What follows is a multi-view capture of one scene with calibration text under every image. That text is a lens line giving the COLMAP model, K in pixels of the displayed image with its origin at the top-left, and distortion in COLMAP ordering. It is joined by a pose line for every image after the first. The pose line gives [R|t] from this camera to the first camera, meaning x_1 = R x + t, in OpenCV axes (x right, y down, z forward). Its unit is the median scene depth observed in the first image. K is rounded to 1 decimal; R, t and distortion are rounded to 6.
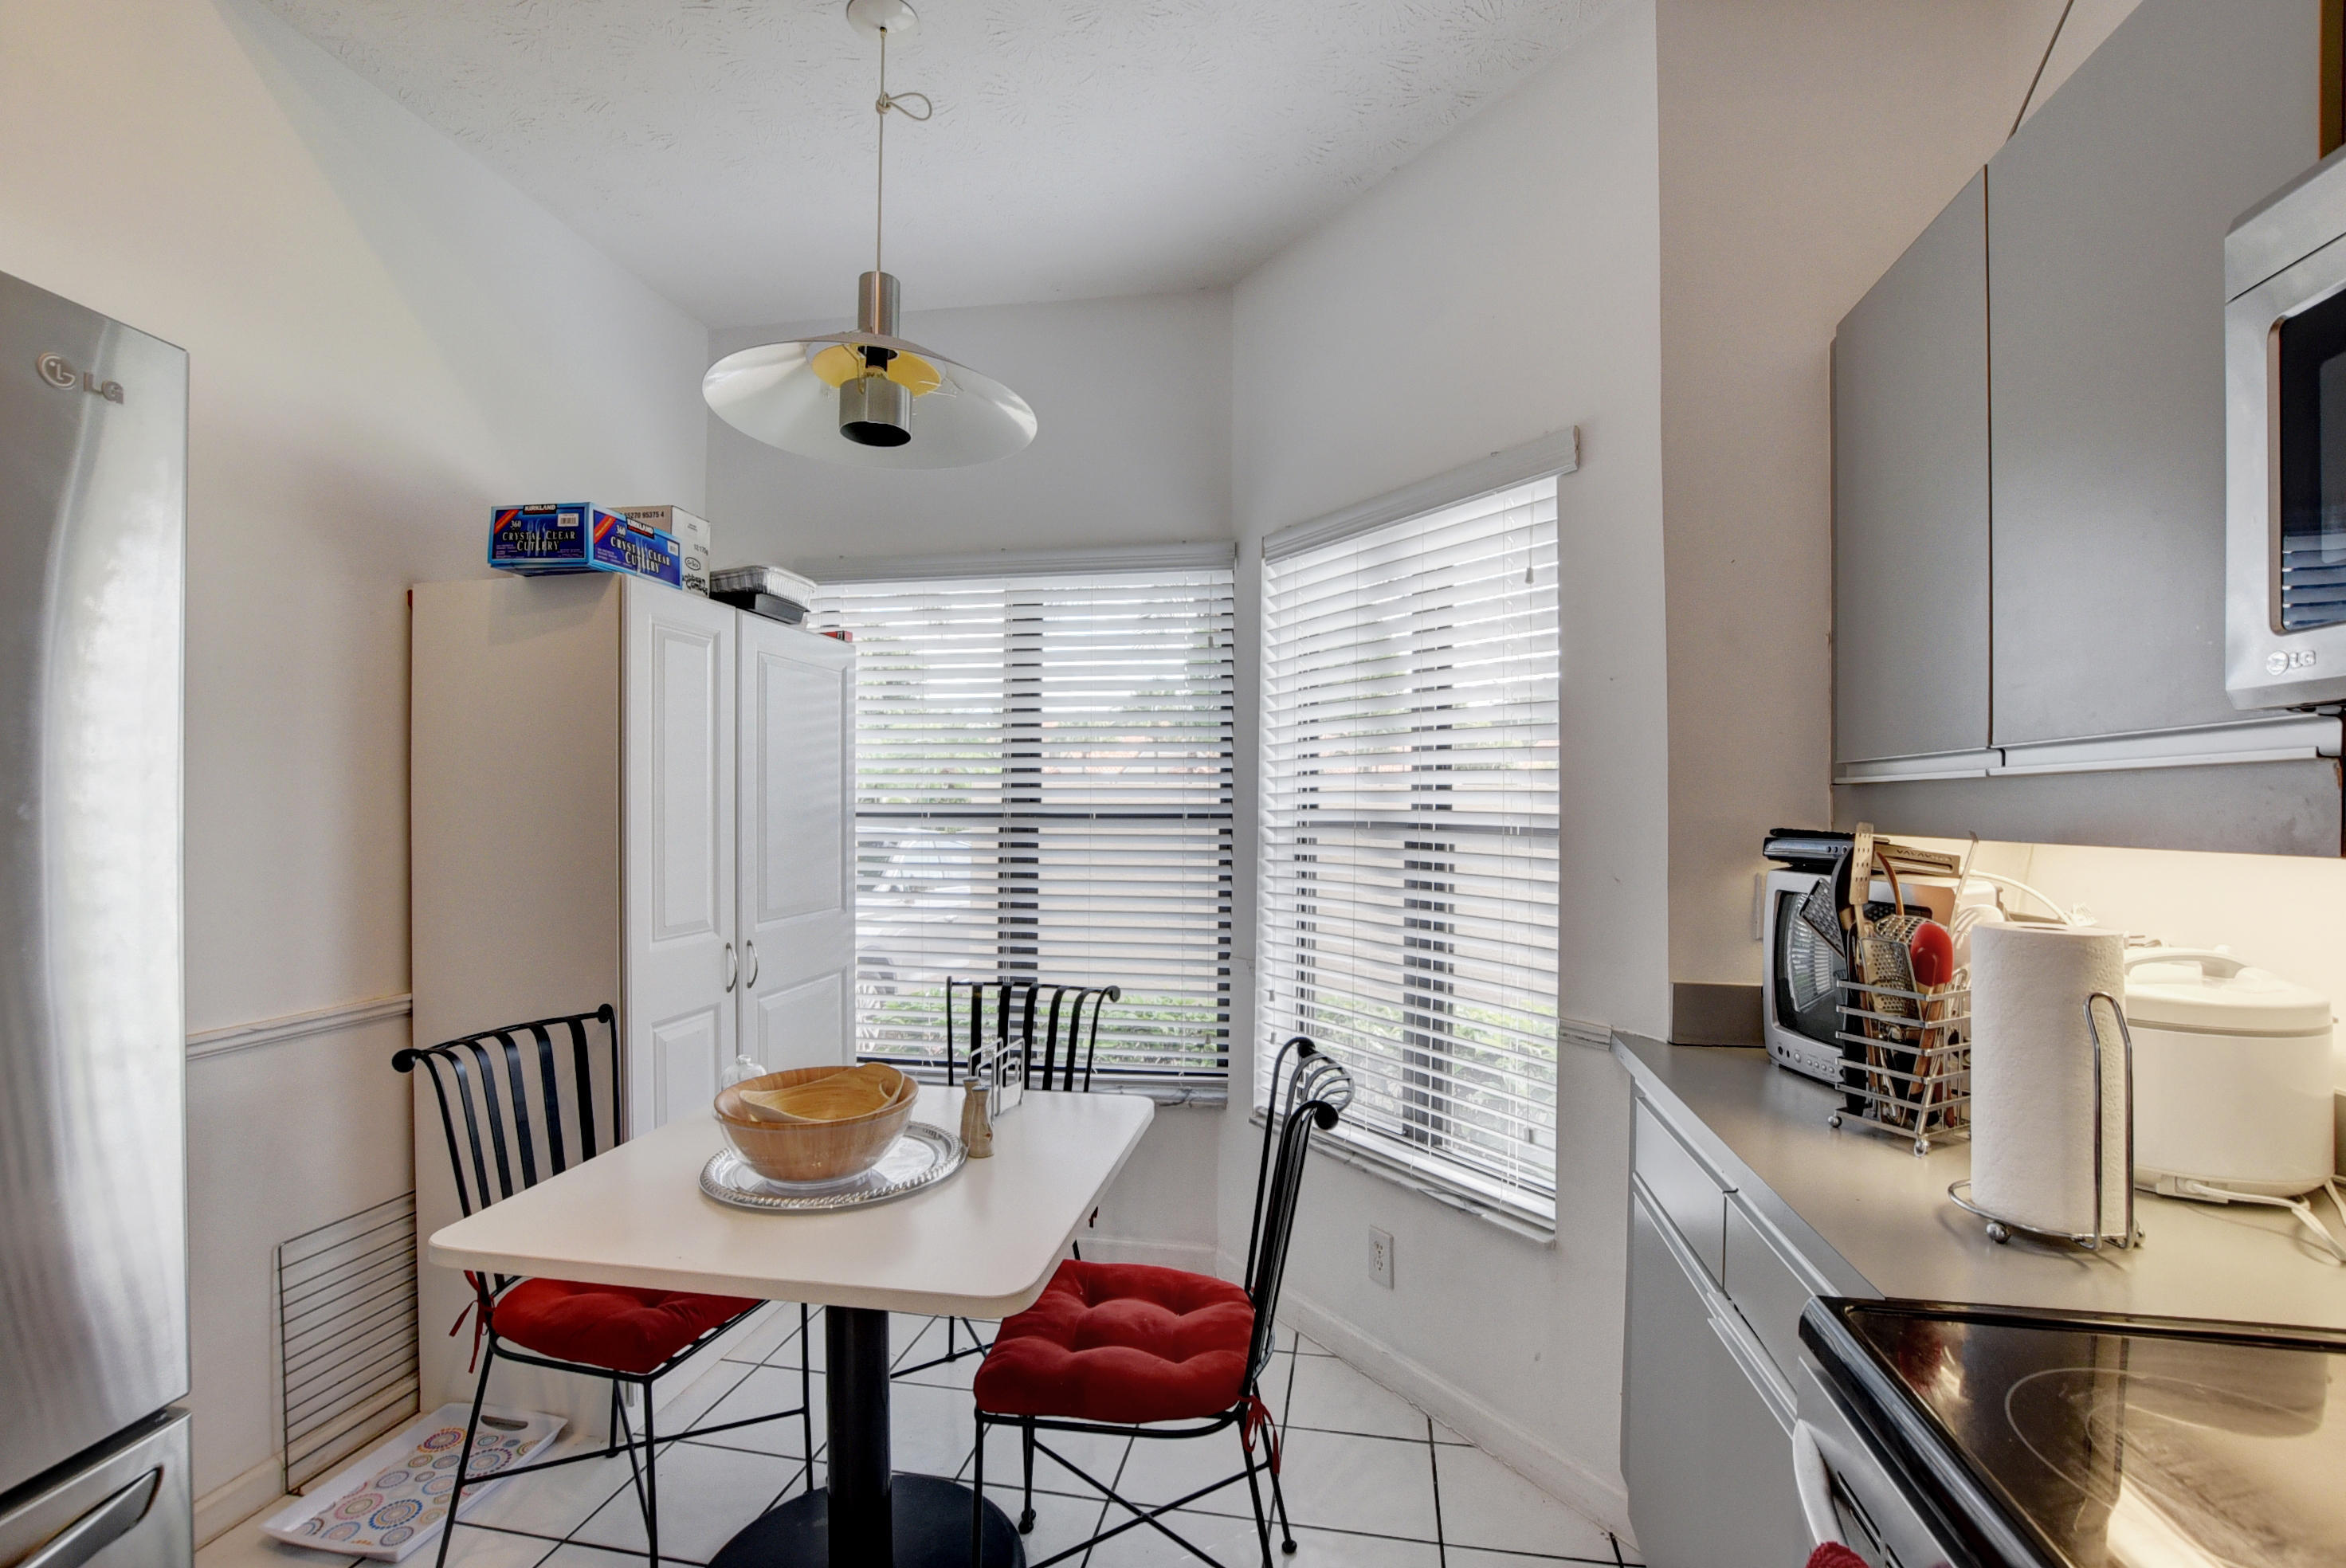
lens RADIAL K [[1037.5, 0, 1185.1], [0, 1037.5, 803.2], [0, 0, 1]] dist [-0.035183, 0.005182]
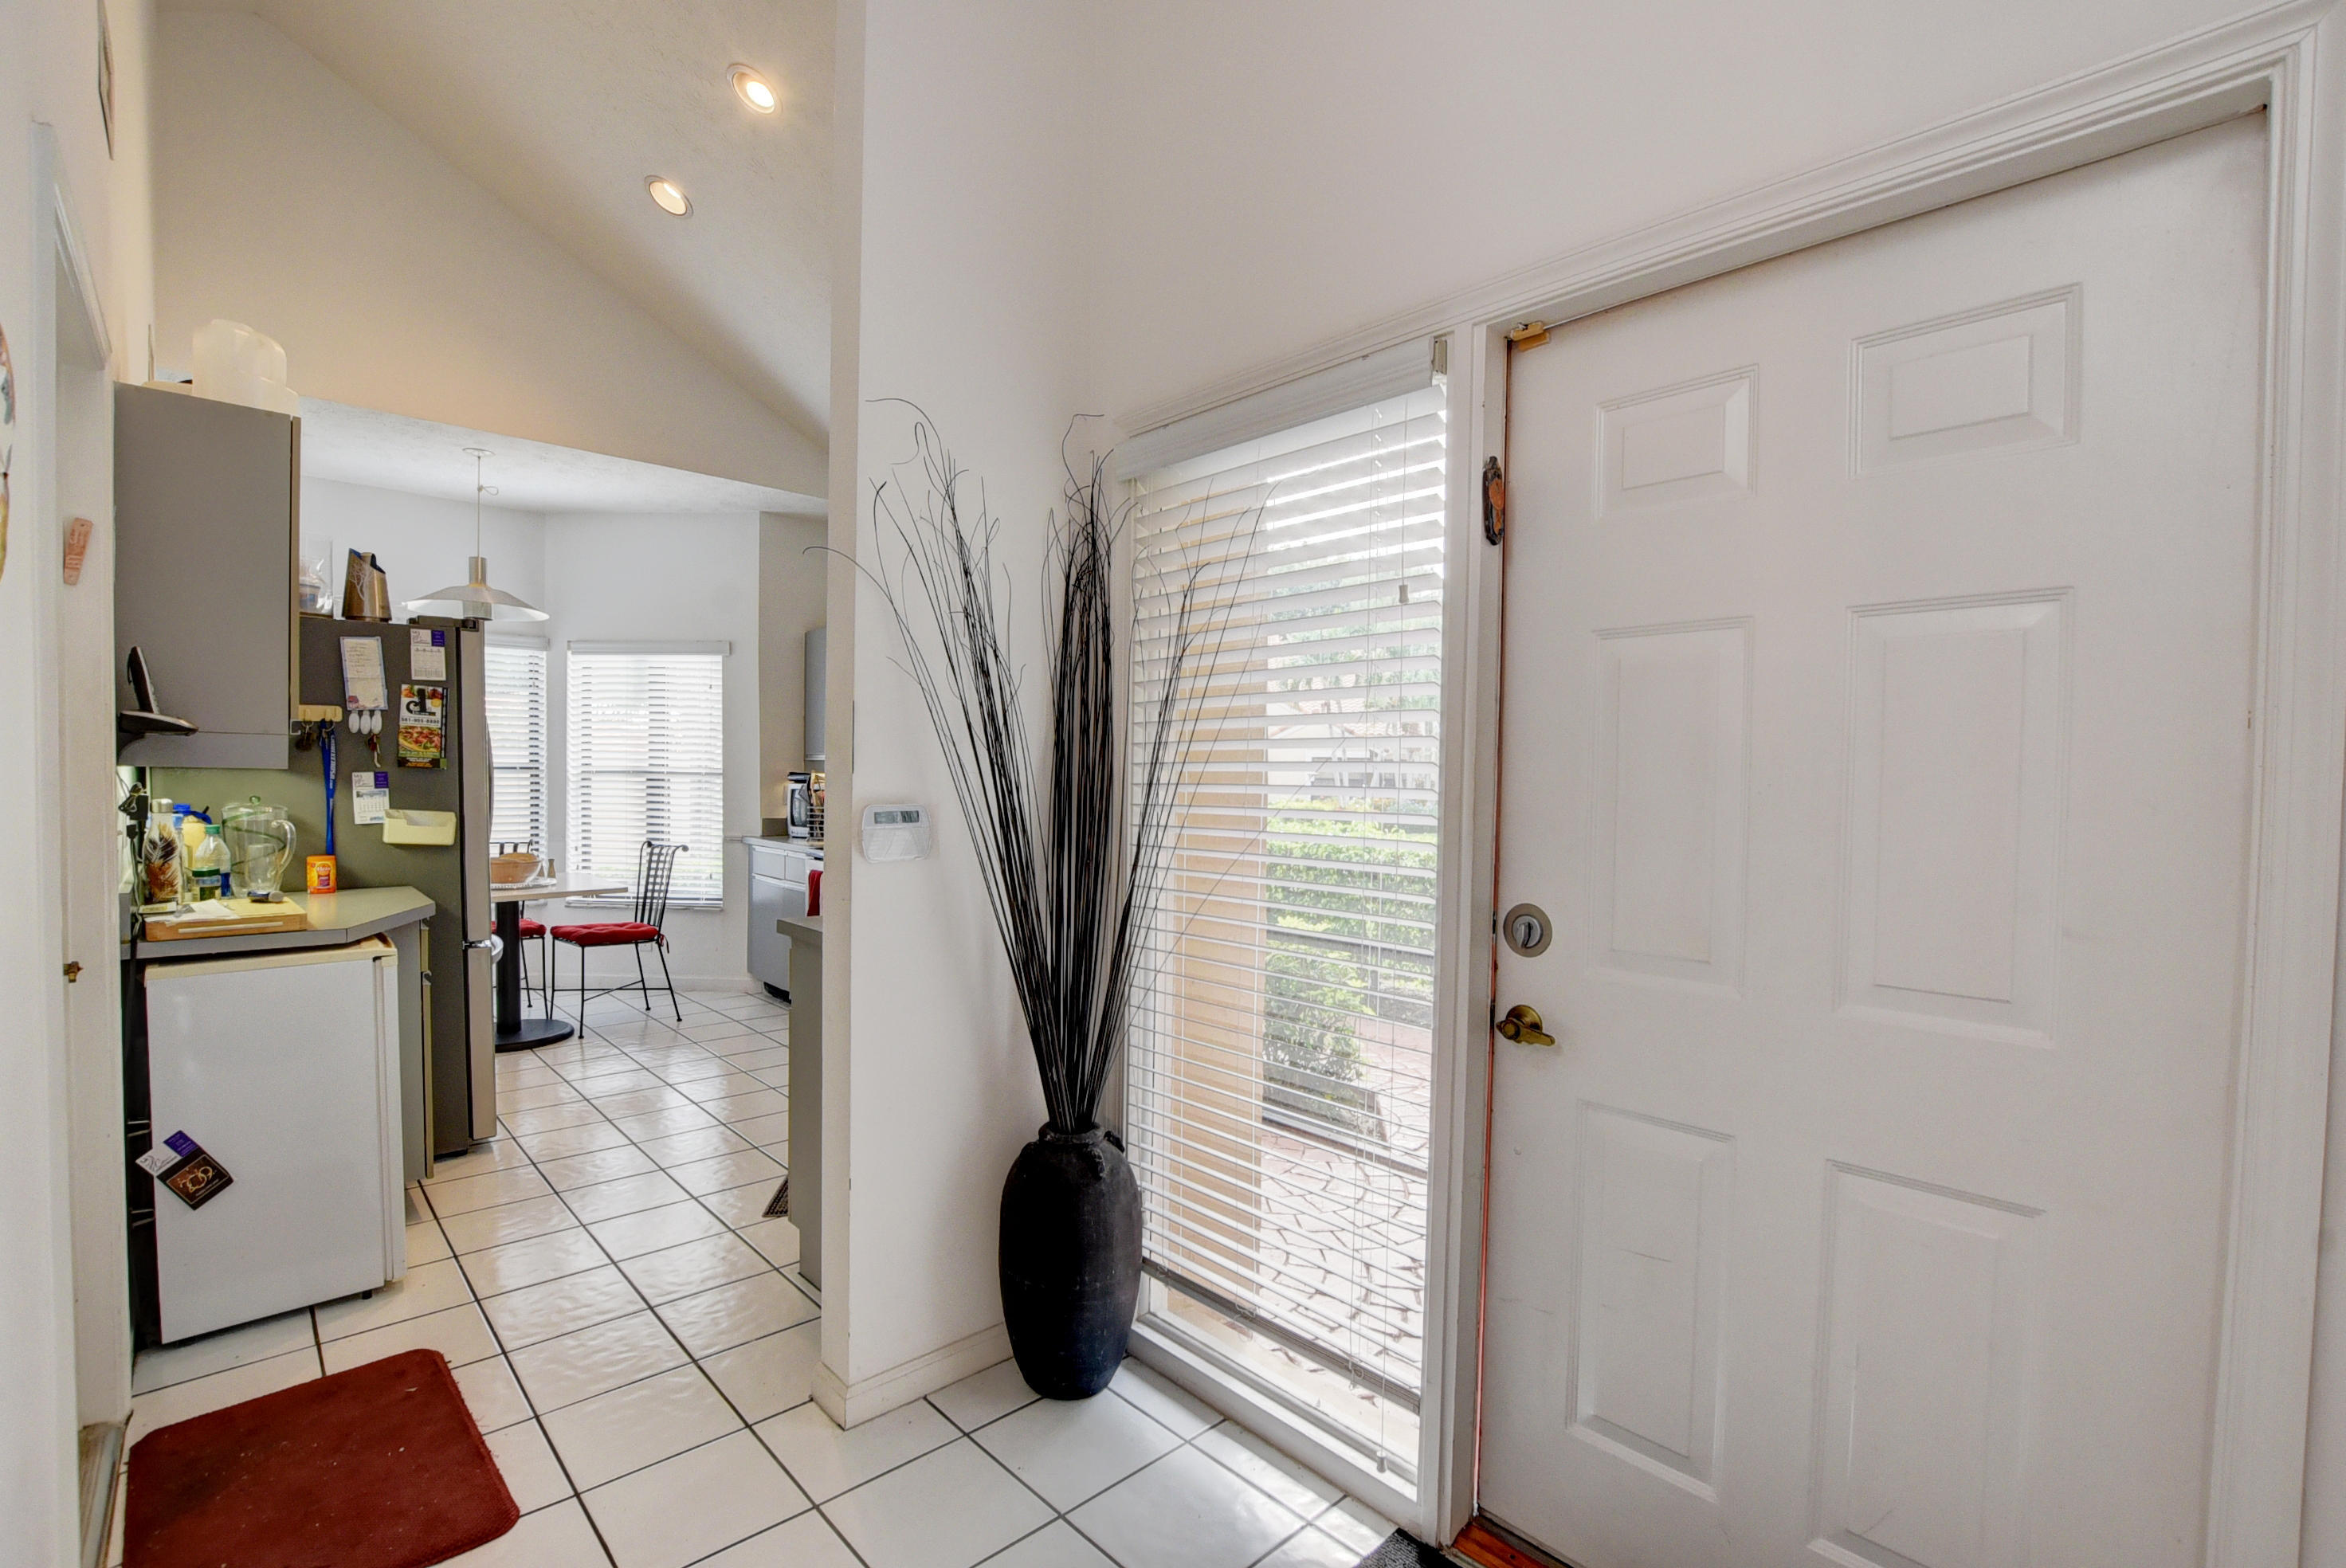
lens RADIAL K [[1037.5, 0, 1185.1], [0, 1037.5, 803.2], [0, 0, 1]] dist [-0.035183, 0.005182]
pose [[0.588536, -0.020862, 0.808202, -1.266230], [-0.012283, 0.999321, 0.034739, -0.006694], [-0.808378, -0.030372, 0.587880, -1.851426]]
